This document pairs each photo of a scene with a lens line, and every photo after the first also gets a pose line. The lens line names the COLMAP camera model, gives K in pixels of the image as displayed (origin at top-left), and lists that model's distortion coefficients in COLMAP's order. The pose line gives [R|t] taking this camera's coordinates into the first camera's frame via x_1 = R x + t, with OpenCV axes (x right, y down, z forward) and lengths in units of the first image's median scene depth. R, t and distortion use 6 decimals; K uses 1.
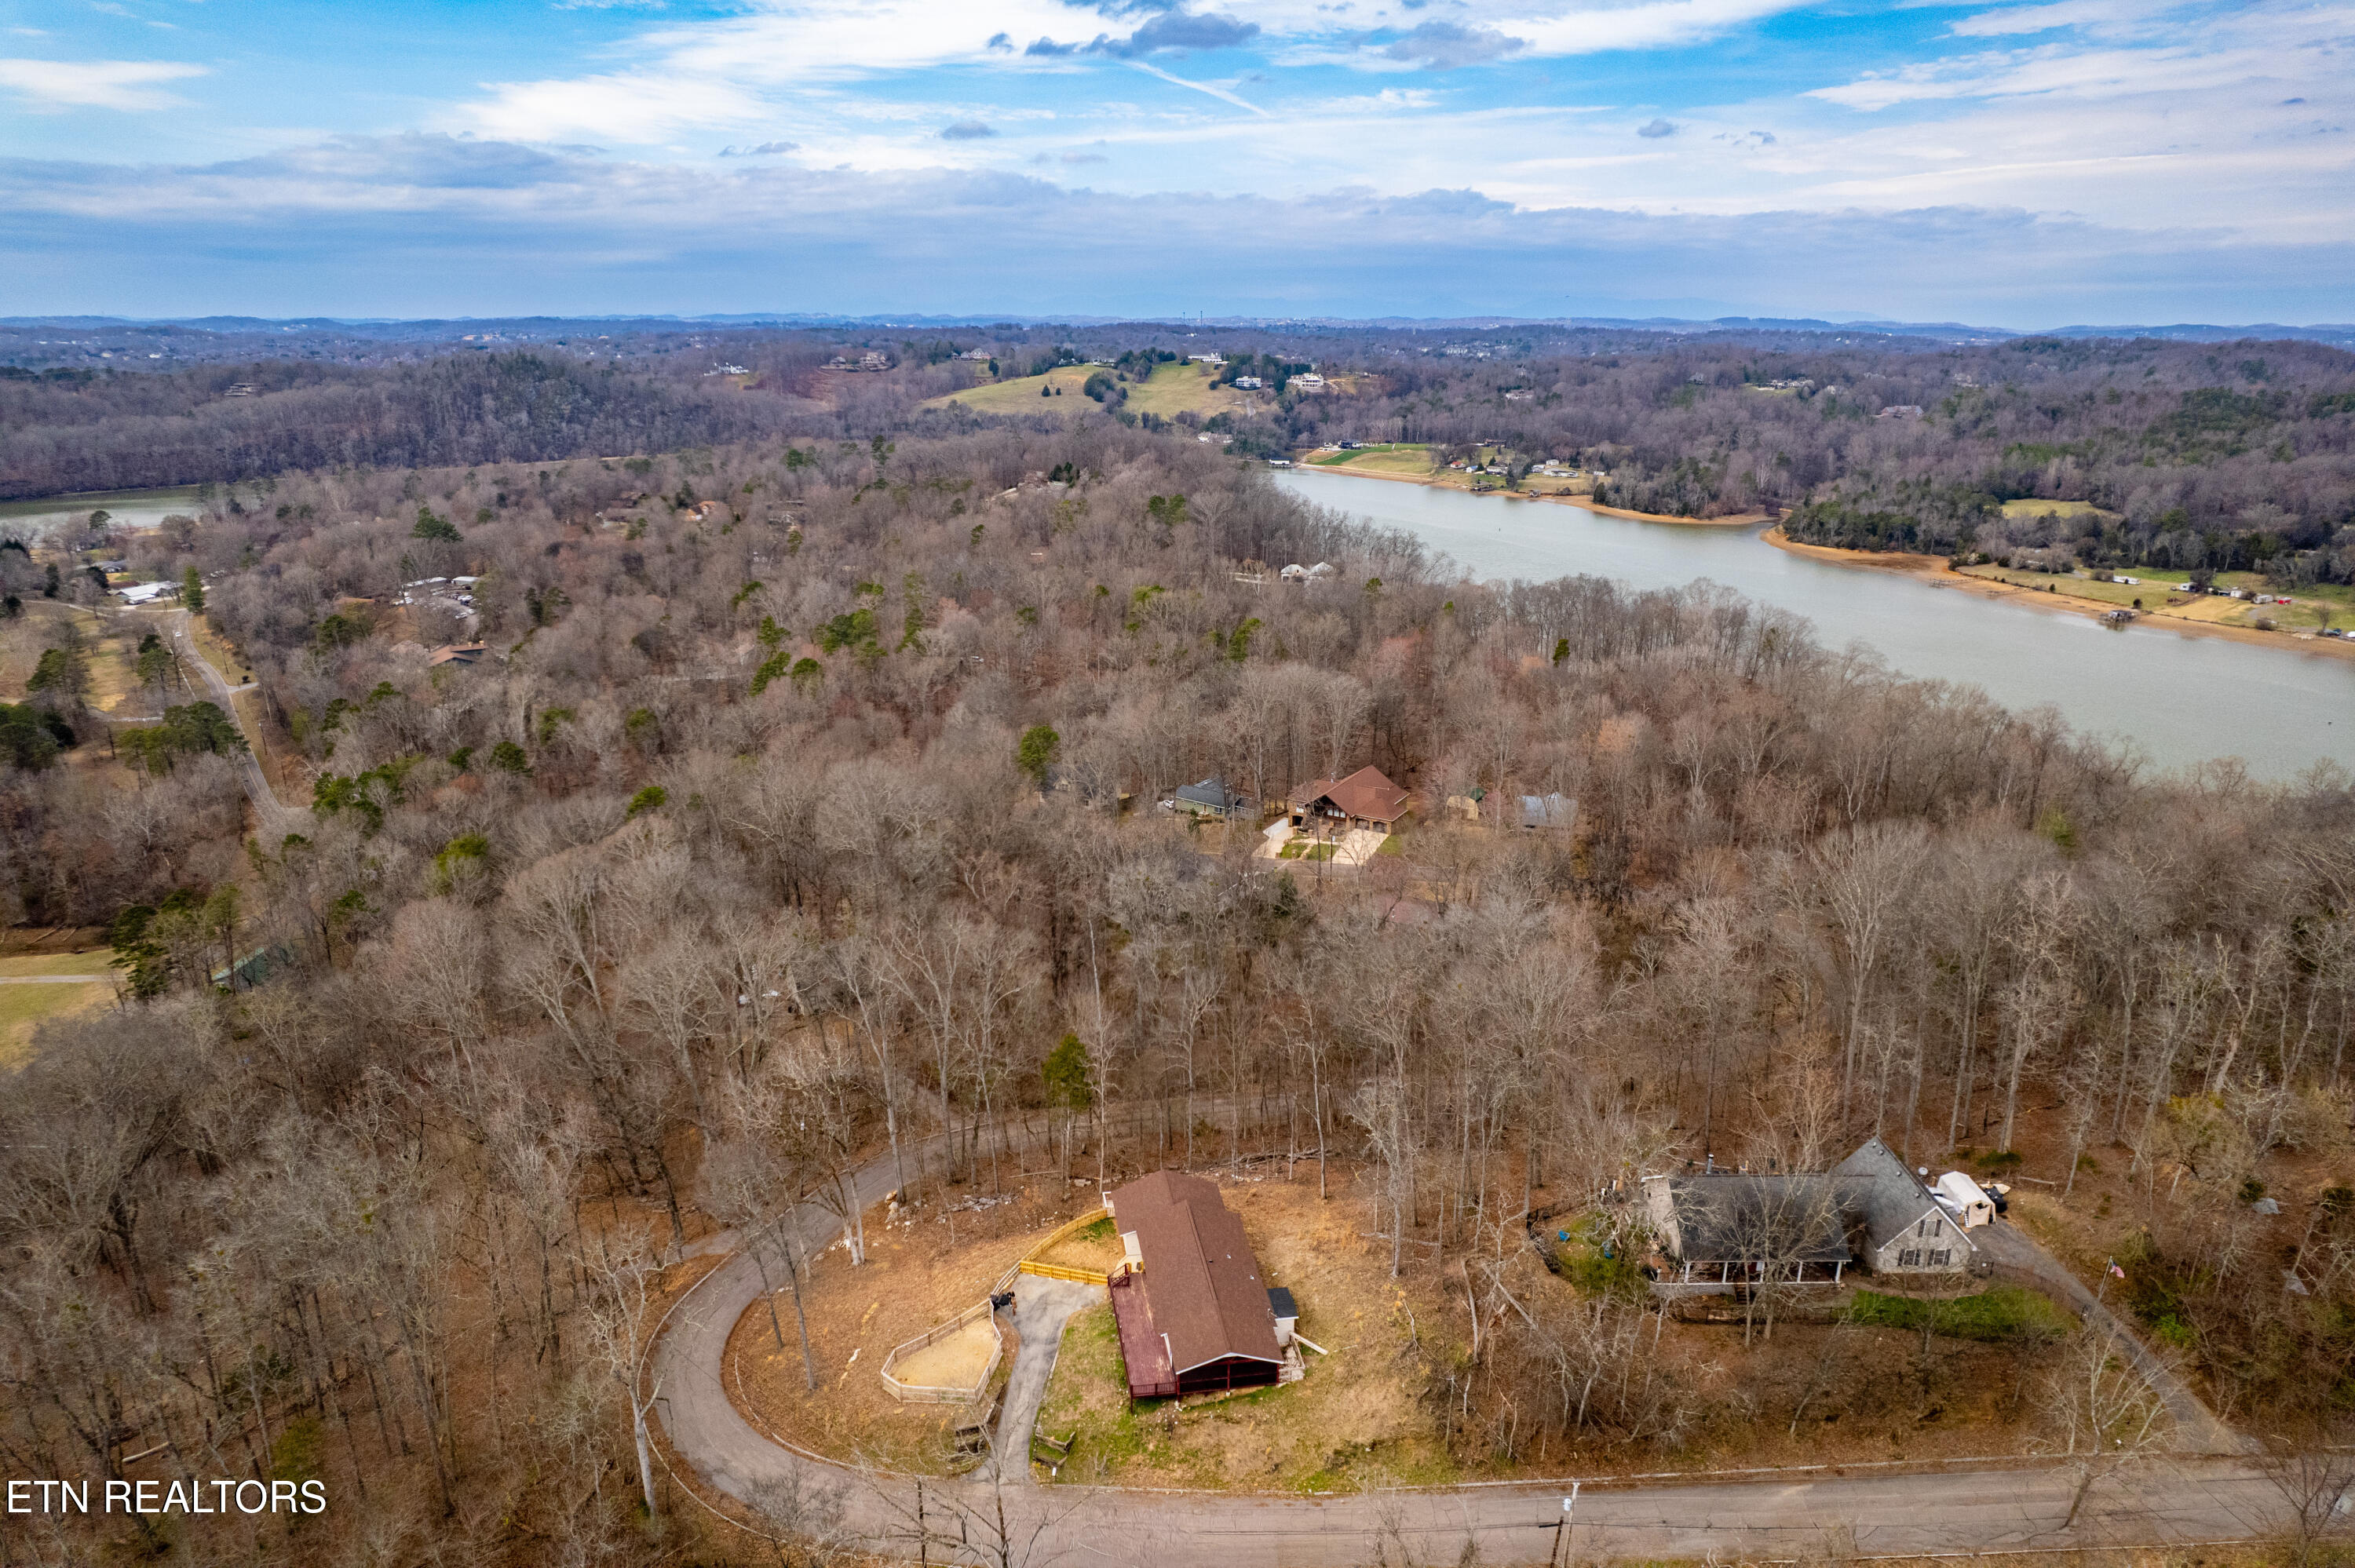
lens RADIAL K [[1521.7, 0, 1180.2], [0, 1521.7, 794.6], [0, 0, 1]] dist [-0.075796, 0.067977]
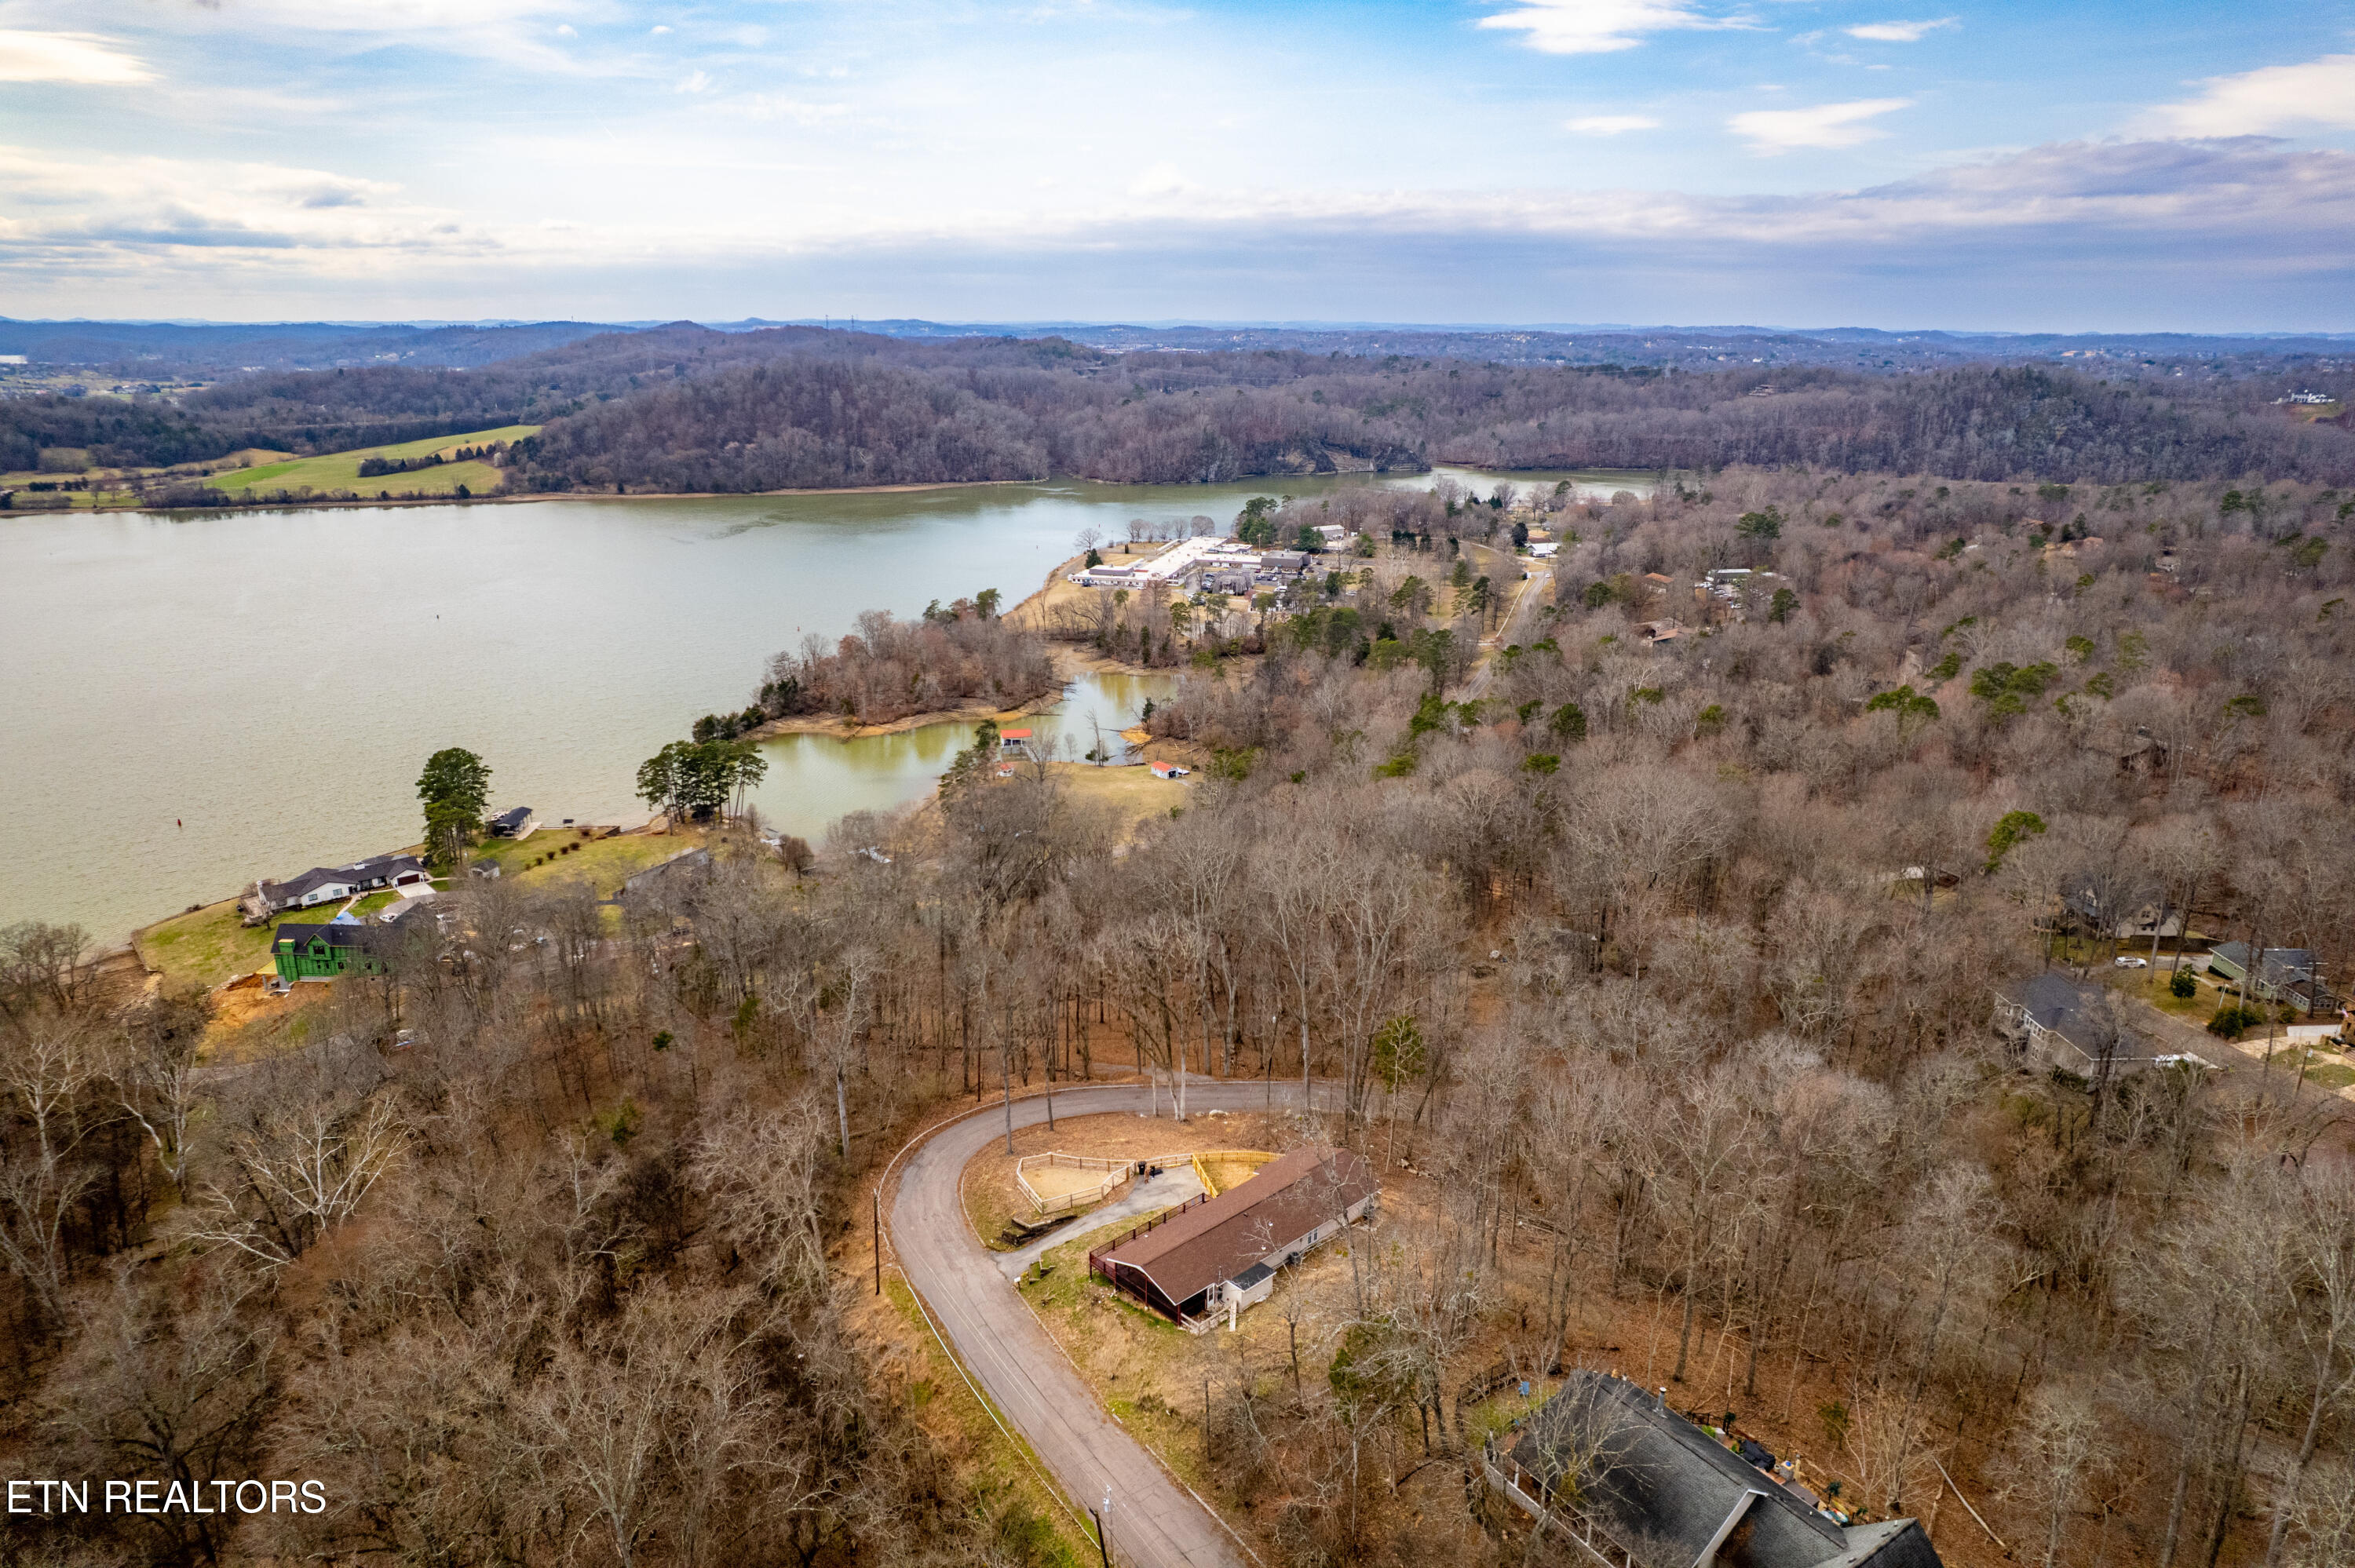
lens RADIAL K [[1521.7, 0, 1167.8], [0, 1521.7, 788.3], [0, 0, 1]] dist [-0.075796, 0.067977]
pose [[0.562886, 0.246572, -0.788899, 0.078626], [-0.256419, 0.959467, 0.116927, -0.008468], [0.785754, 0.136472, 0.603297, 0.031151]]
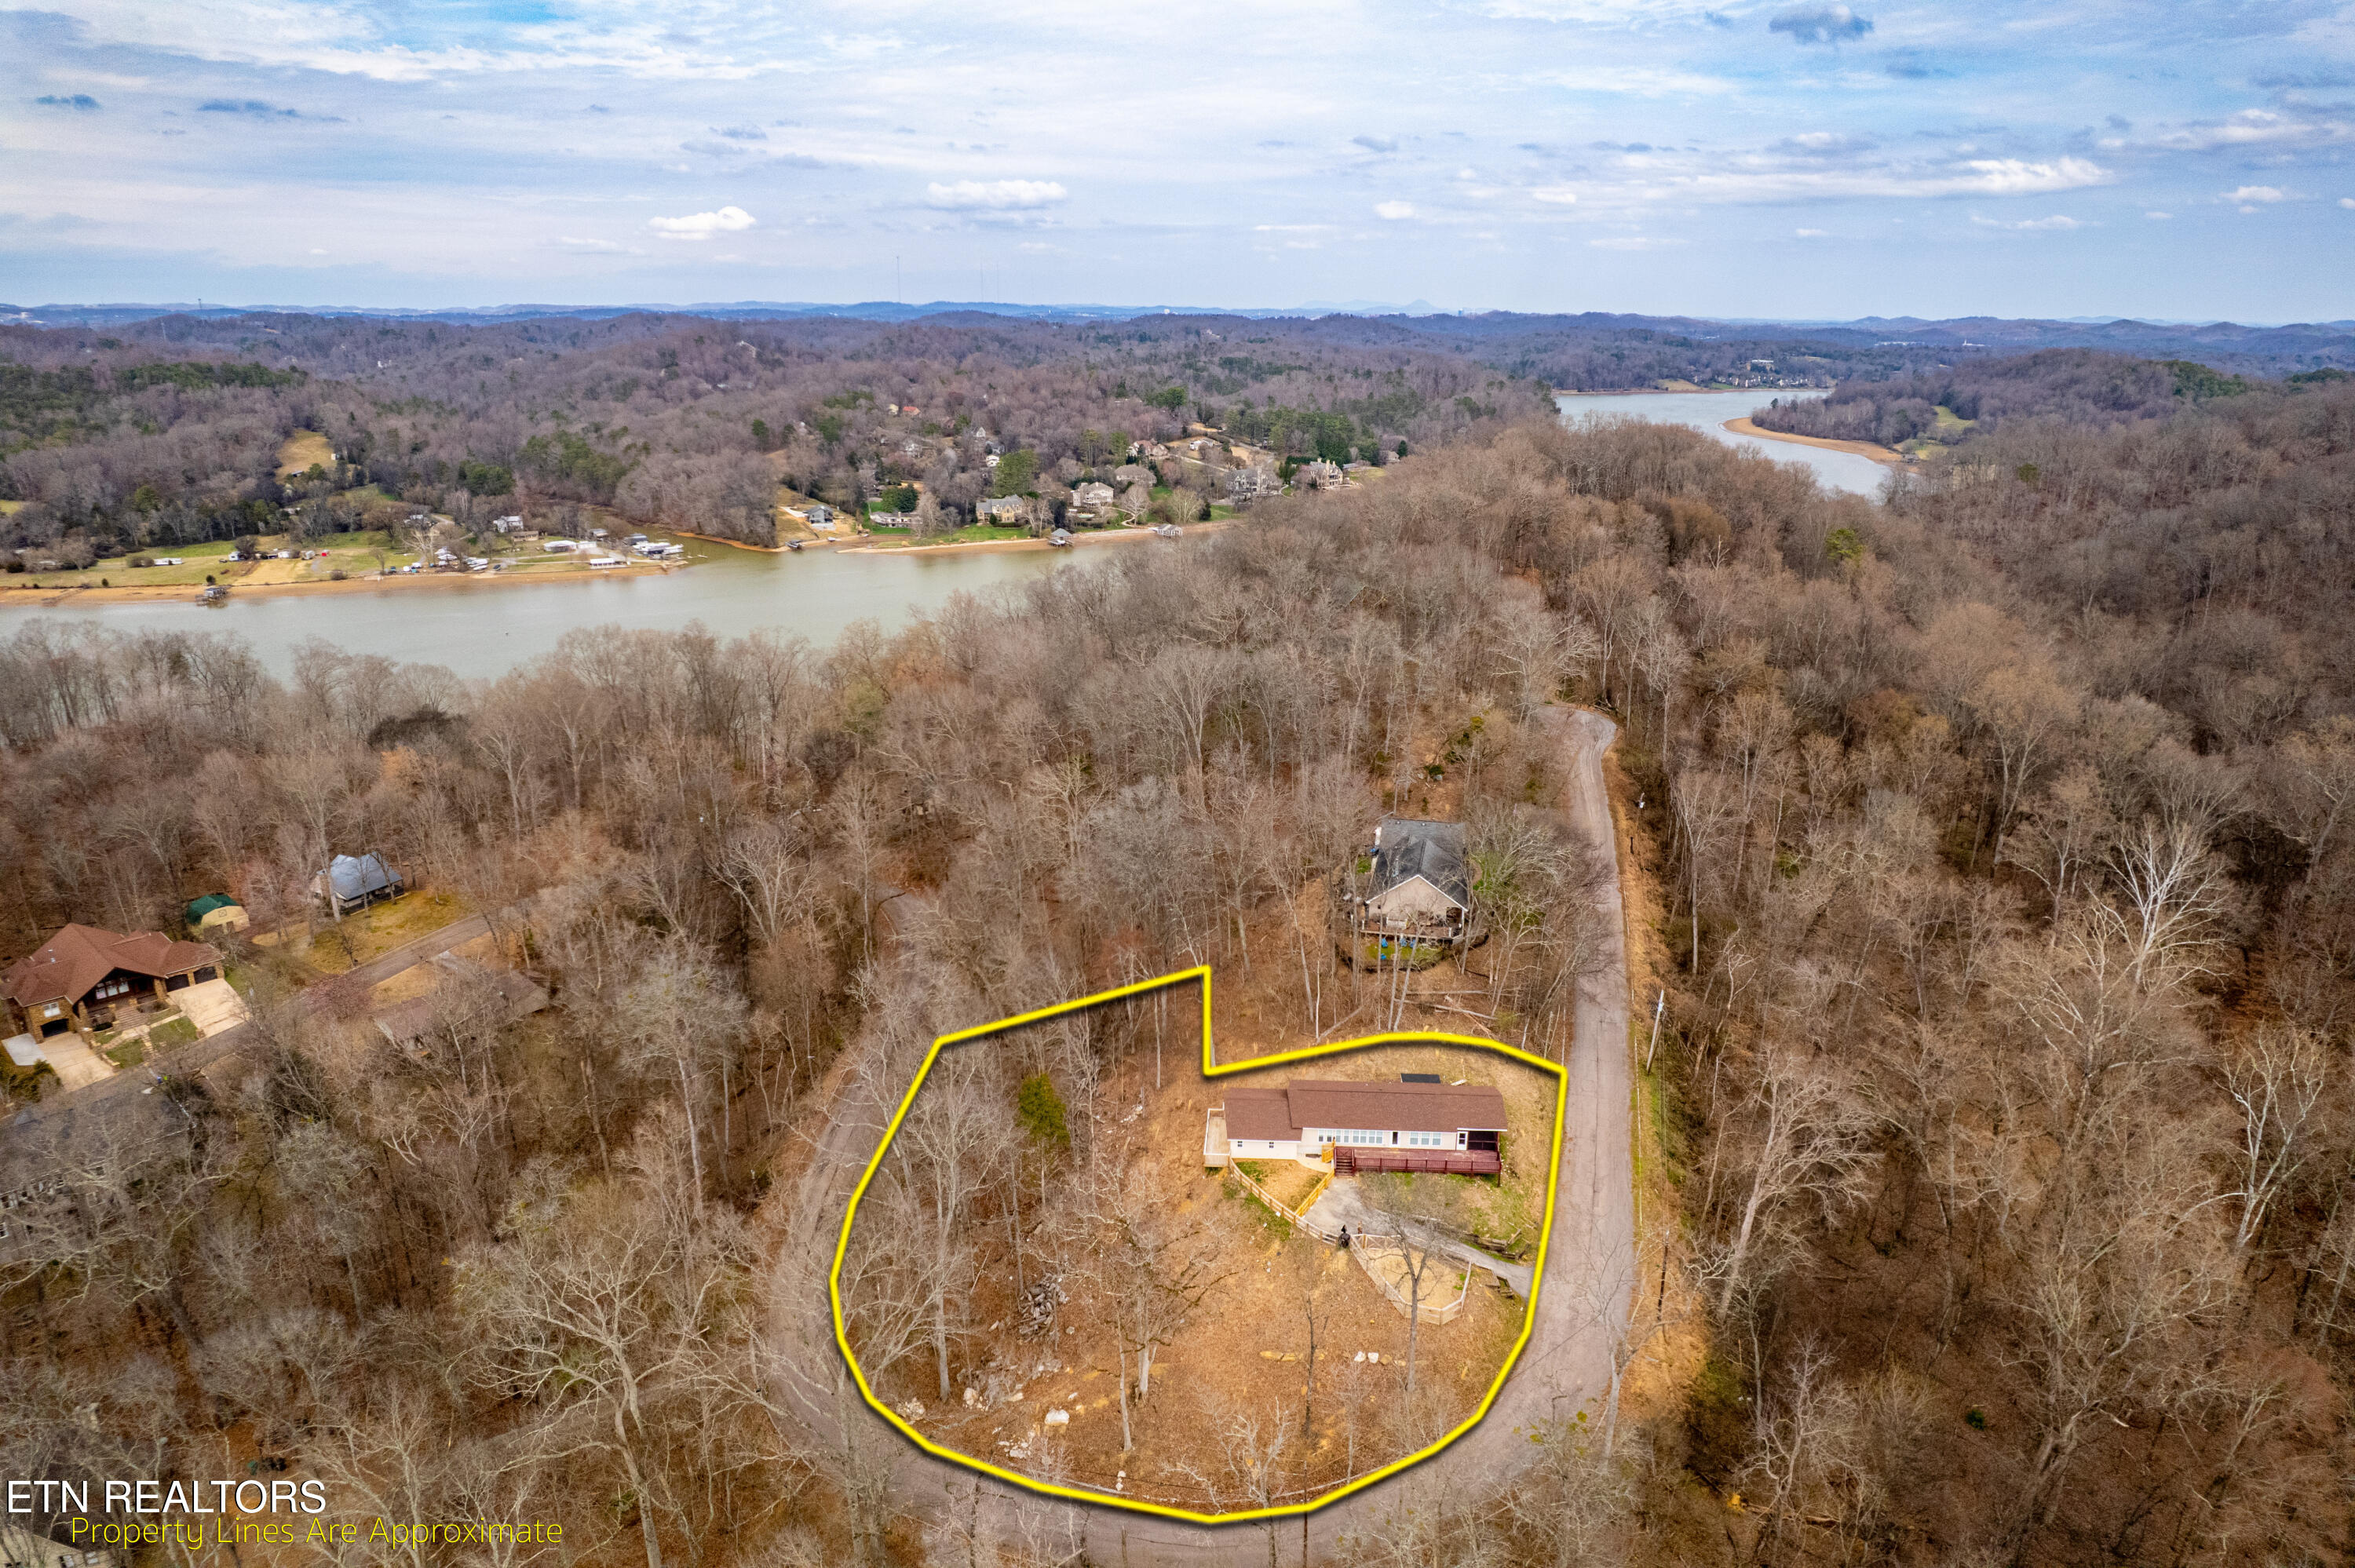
lens RADIAL K [[1521.7, 0, 1202.8], [0, 1521.7, 771.4], [0, 0, 1]] dist [-0.075796, 0.067977]
pose [[0.201939, -0.293855, 0.934275, -0.110851], [0.293497, 0.928245, 0.228521, -0.024733], [-0.934388, 0.228059, 0.273694, 0.080063]]
